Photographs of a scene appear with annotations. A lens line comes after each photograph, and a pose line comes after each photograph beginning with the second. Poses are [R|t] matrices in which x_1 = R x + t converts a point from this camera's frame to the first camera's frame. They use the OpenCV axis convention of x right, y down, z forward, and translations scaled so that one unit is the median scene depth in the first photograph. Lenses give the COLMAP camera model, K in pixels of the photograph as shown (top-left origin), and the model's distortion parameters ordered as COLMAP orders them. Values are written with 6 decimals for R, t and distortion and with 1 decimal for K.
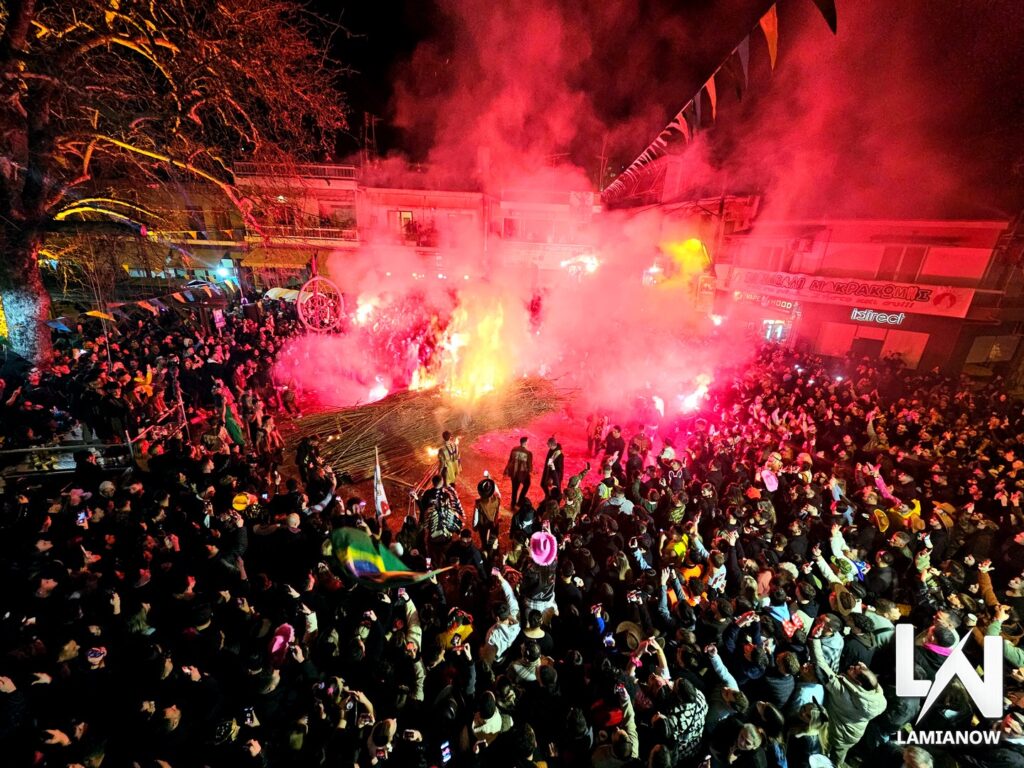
lens RADIAL K [[426.8, 0, 512.0], [0, 426.8, 384.0], [0, 0, 1]] dist [-0.000391, -0.000255]
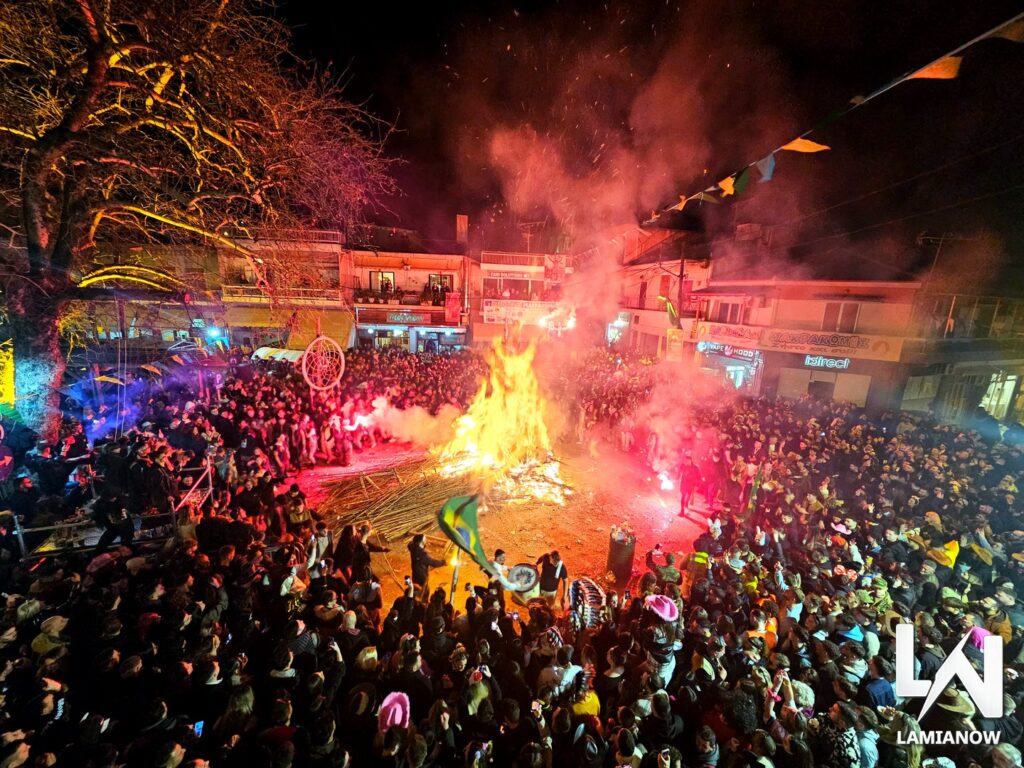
lens RADIAL K [[433.5, 0, 487.2], [0, 433.5, 380.4], [0, 0, 1]] dist [0.000052, 0.000014]
pose [[0.994058, -0.028120, 0.105159, -0.234804], [0.041004, 0.991629, -0.122438, -0.006931], [-0.100836, 0.126023, 0.986889, -0.062960]]
